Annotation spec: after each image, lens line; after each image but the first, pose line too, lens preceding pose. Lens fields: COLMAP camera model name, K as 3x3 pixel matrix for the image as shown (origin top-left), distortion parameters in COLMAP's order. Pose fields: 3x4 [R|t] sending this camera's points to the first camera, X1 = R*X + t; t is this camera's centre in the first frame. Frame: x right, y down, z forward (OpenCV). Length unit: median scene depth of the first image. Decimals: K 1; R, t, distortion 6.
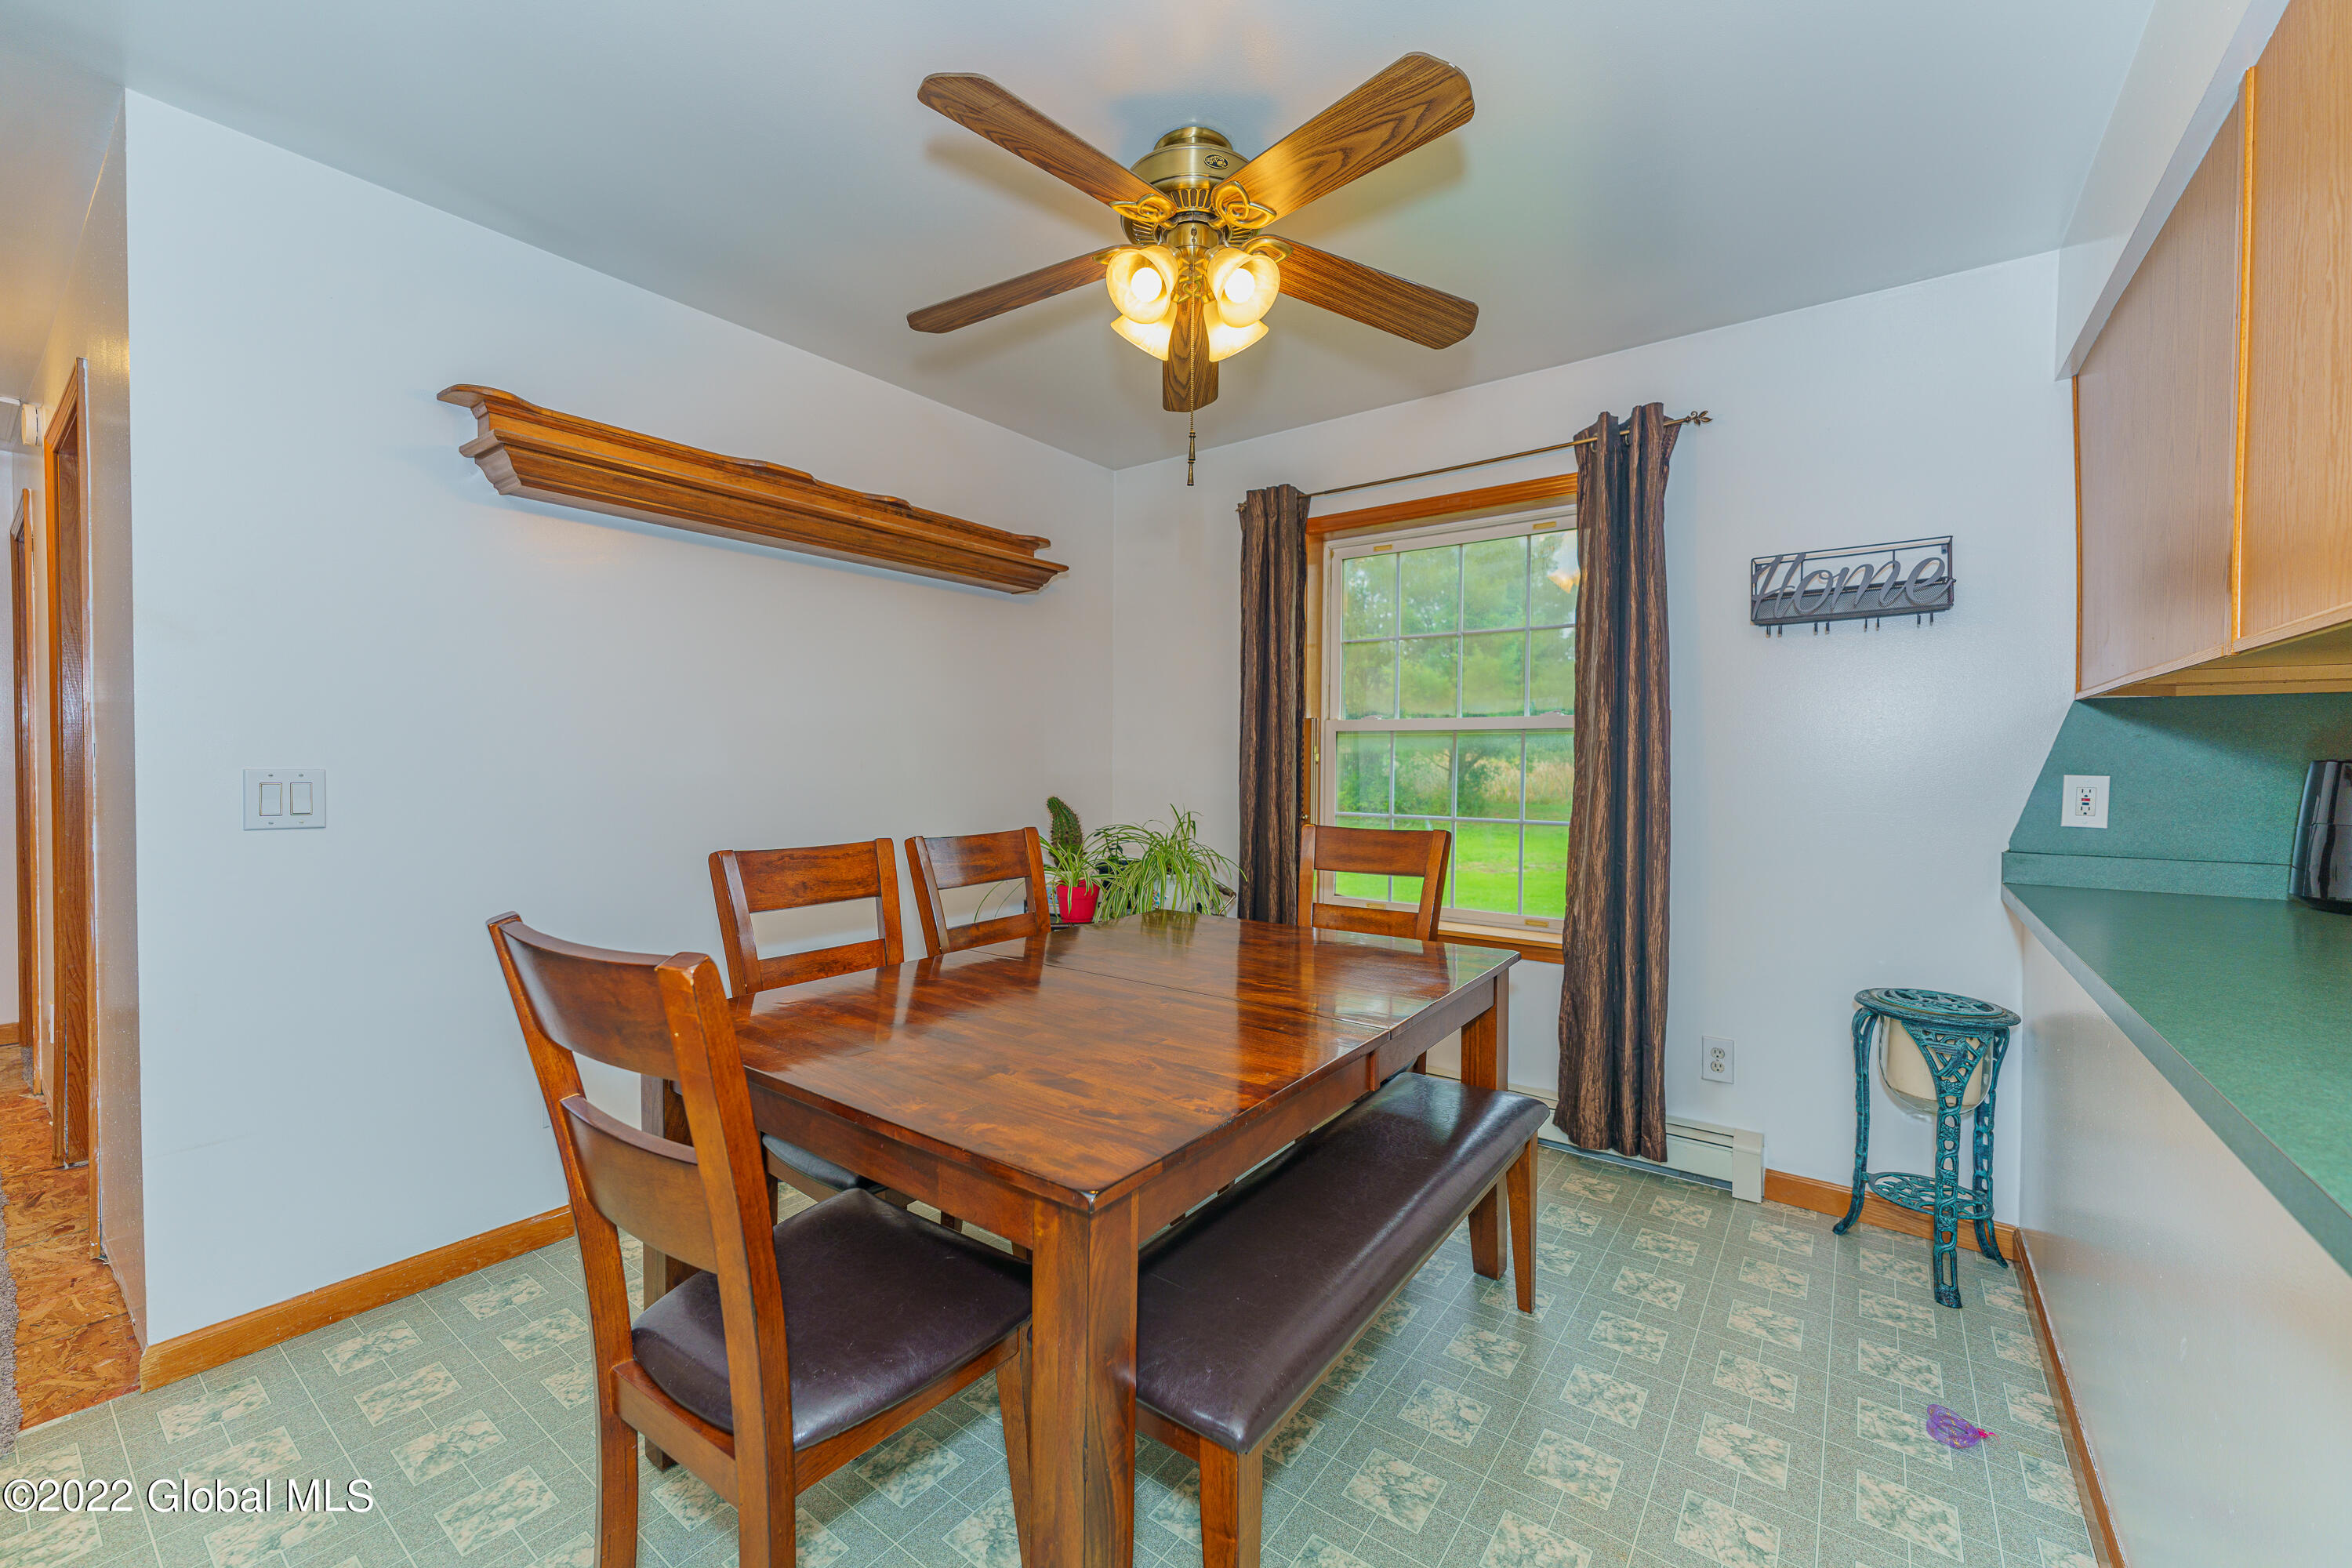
lens RADIAL K [[936.9, 0, 1177.8], [0, 936.9, 818.9], [0, 0, 1]] dist [-0.015365, 0.000987]
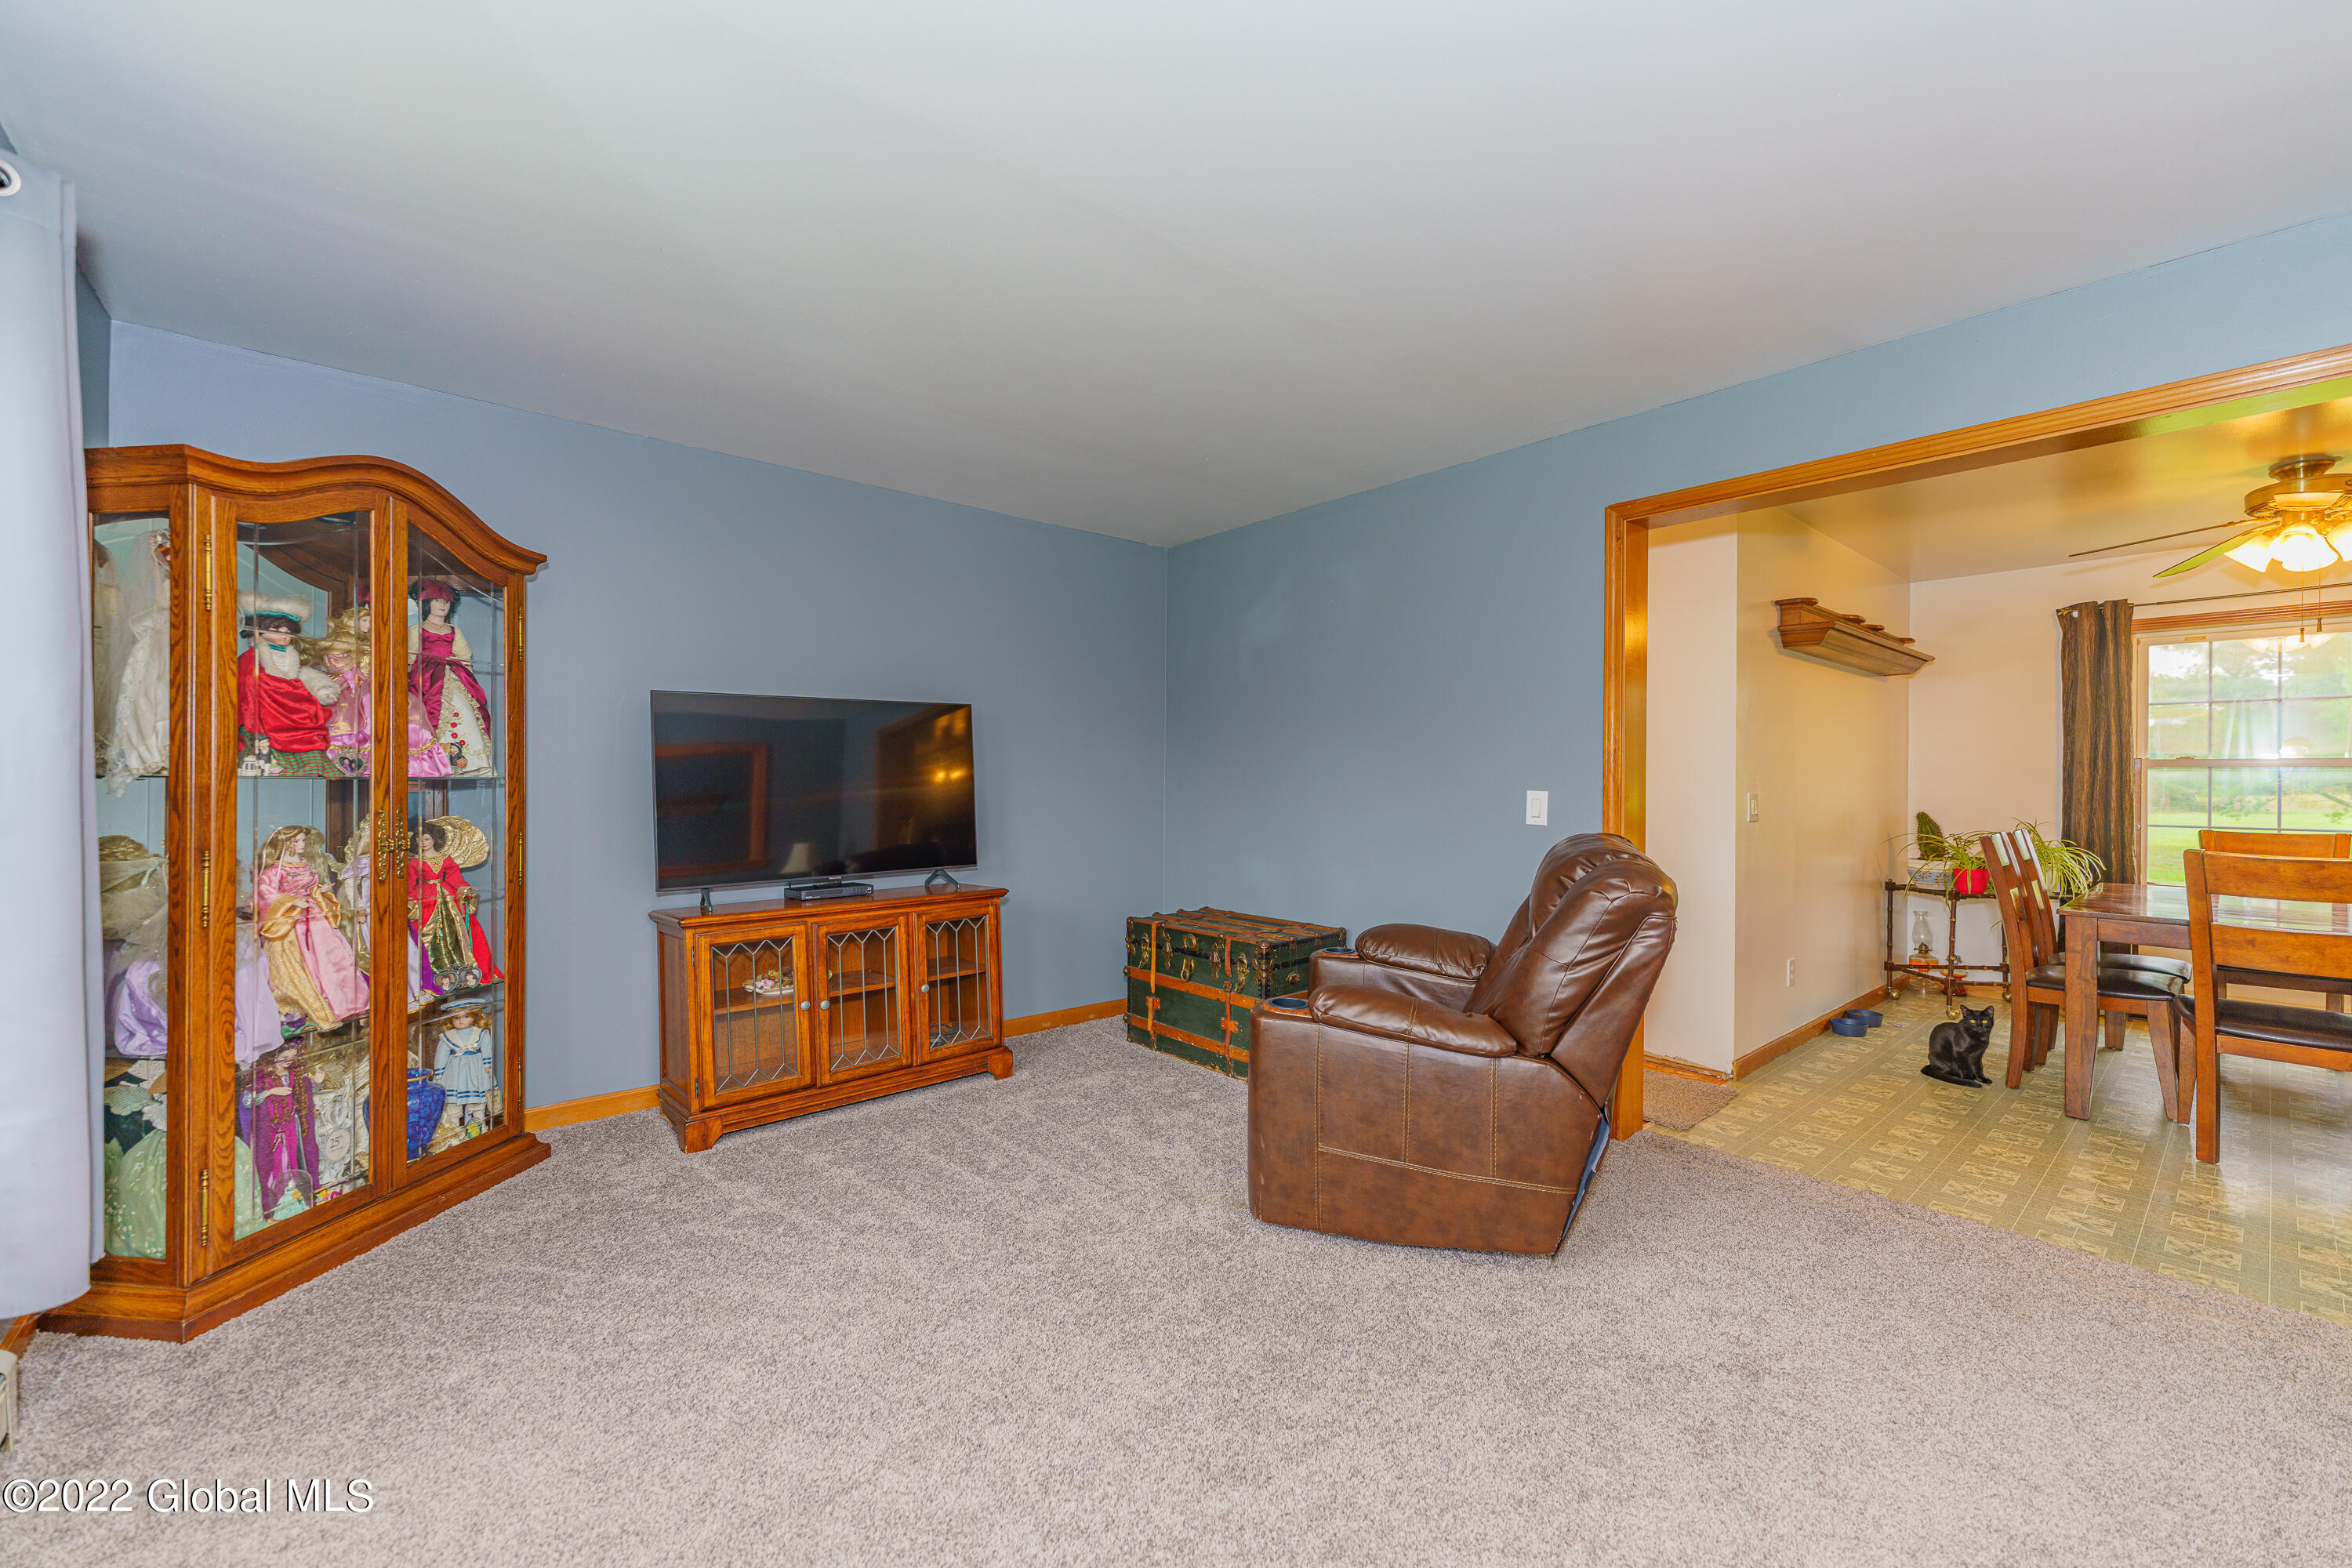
lens RADIAL K [[936.9, 0, 1173.4], [0, 936.9, 800.6], [0, 0, 1]] dist [-0.015365, 0.000987]
pose [[0.968701, 0.000080, -0.248230, -1.315883], [-0.011355, 0.998967, -0.043993, 0.055874], [0.247971, 0.045435, 0.967702, -1.037782]]
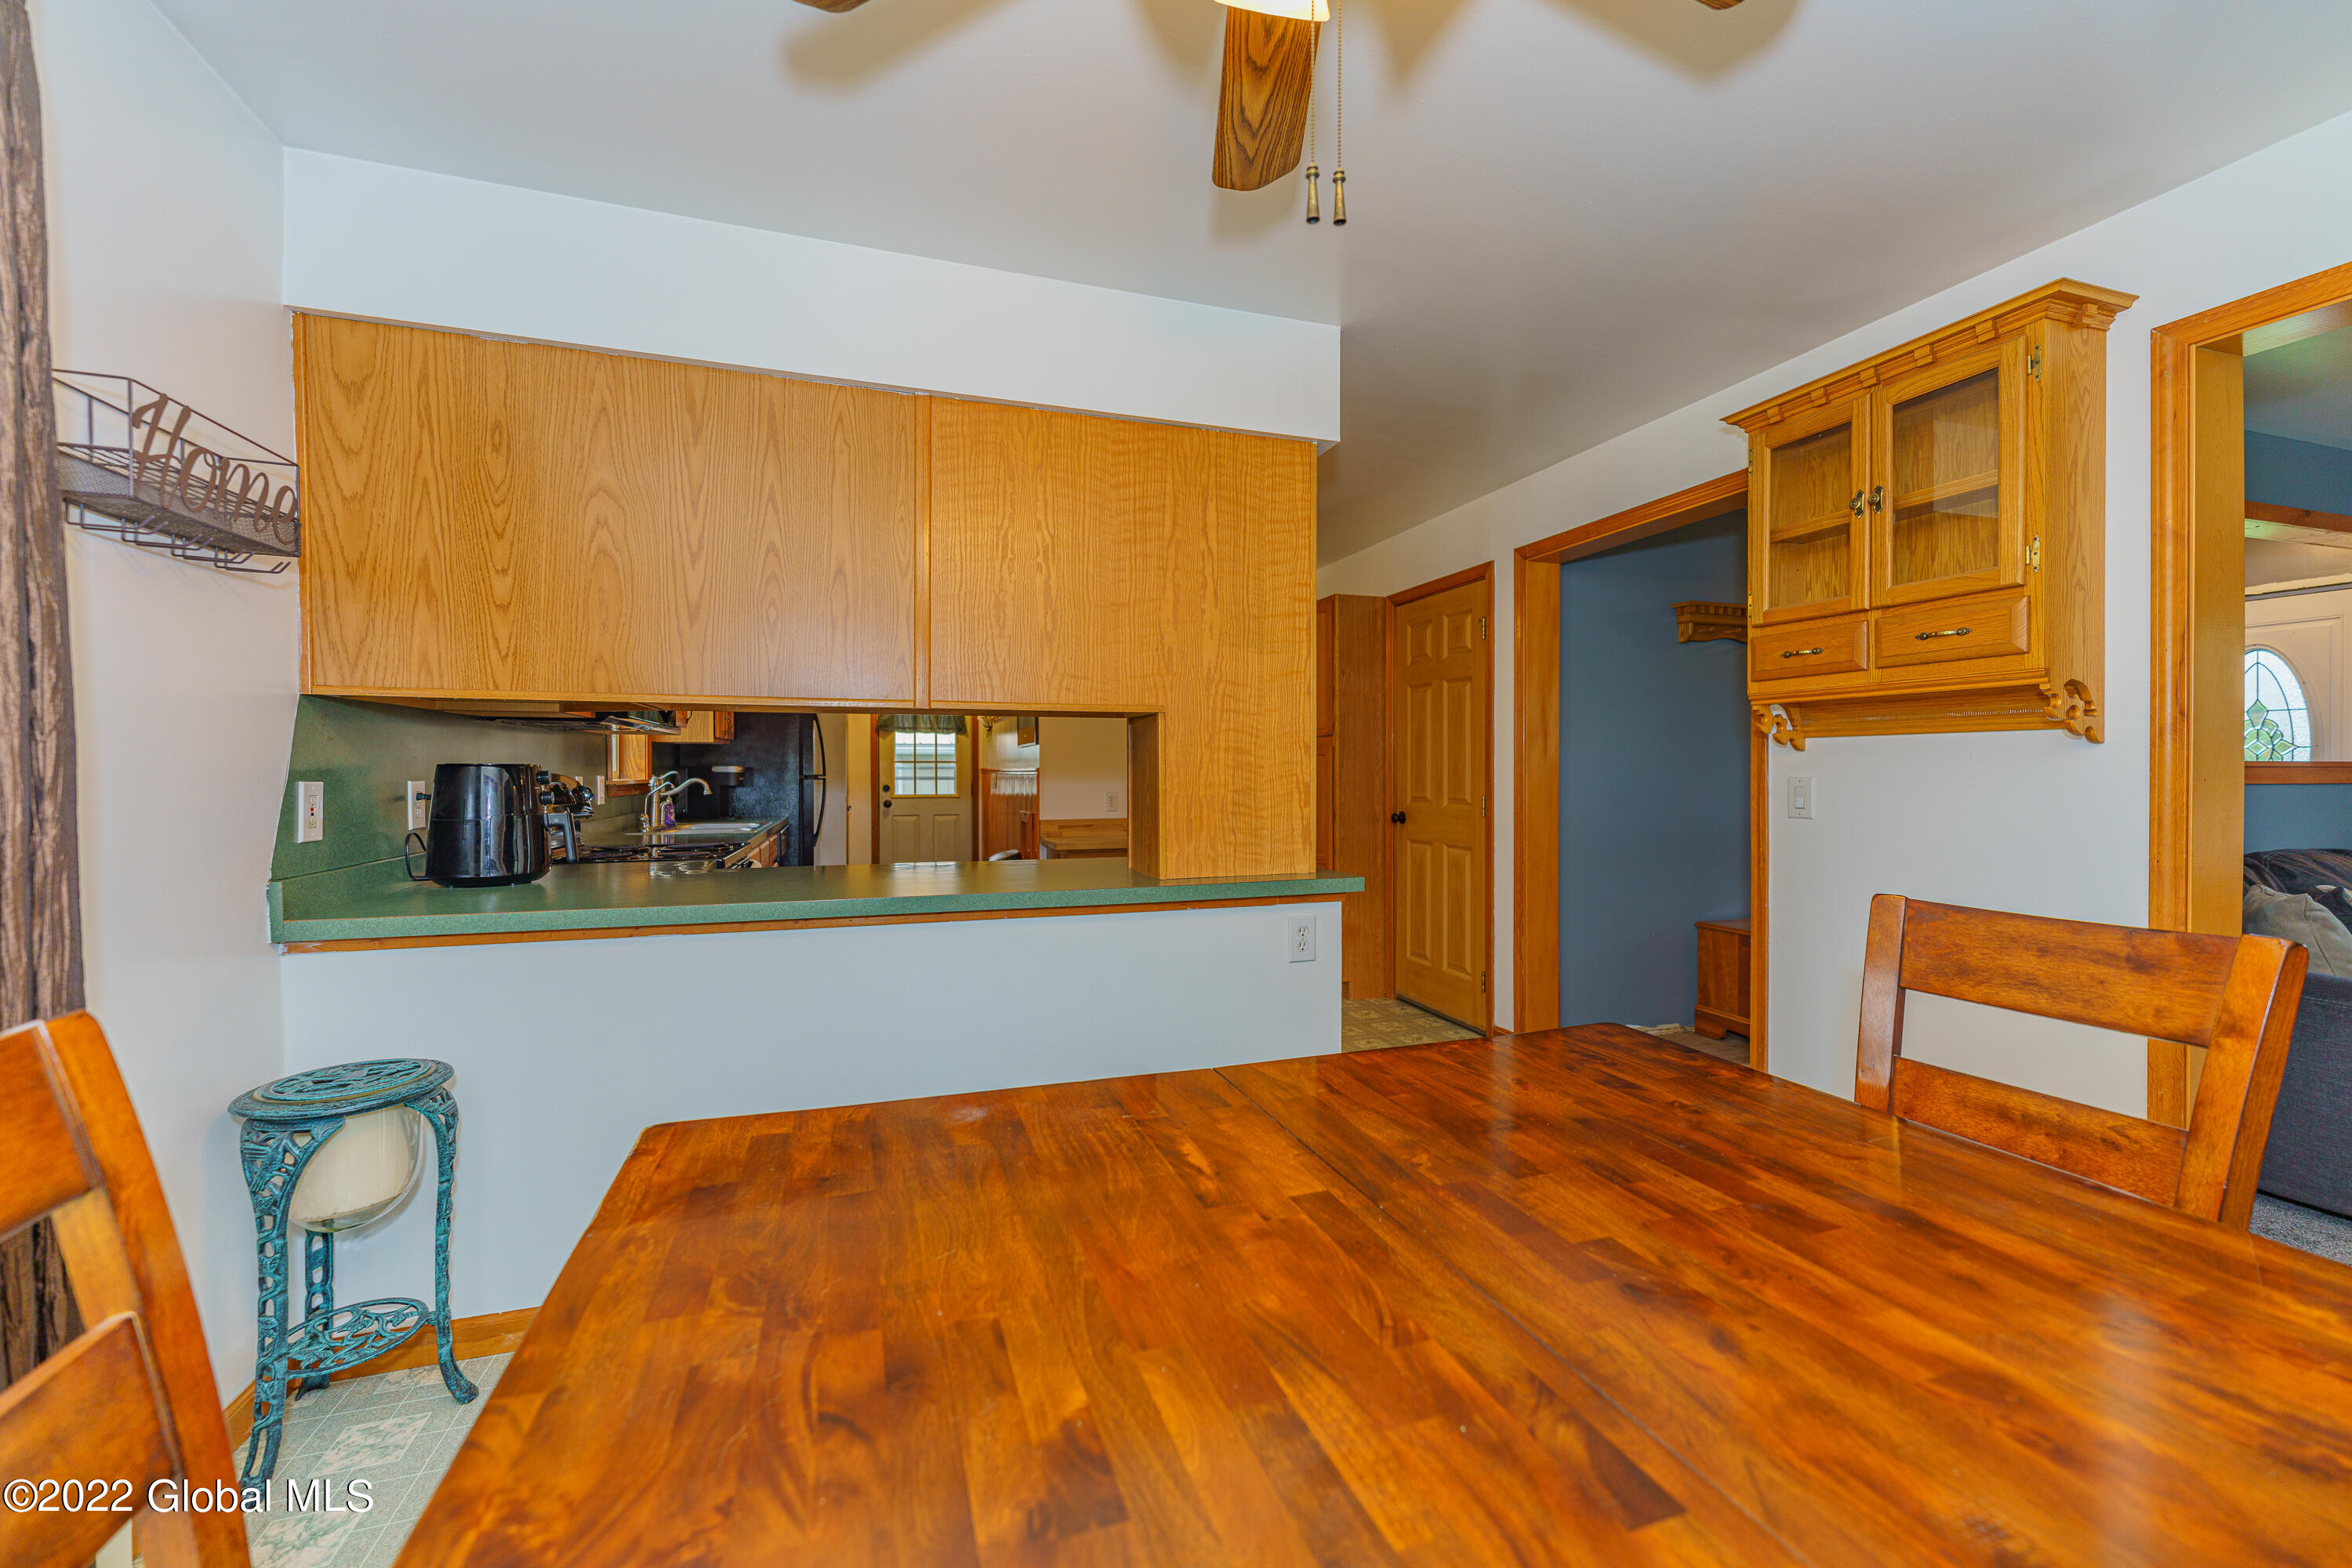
lens RADIAL K [[936.9, 0, 1186.1], [0, 936.9, 790.3], [0, 0, 1]] dist [-0.015365, 0.000987]
pose [[-0.827901, -0.016169, 0.560641, -0.164125], [0.032952, 0.996456, 0.077397, -0.072532], [-0.559906, 0.082551, -0.824434, 1.144199]]
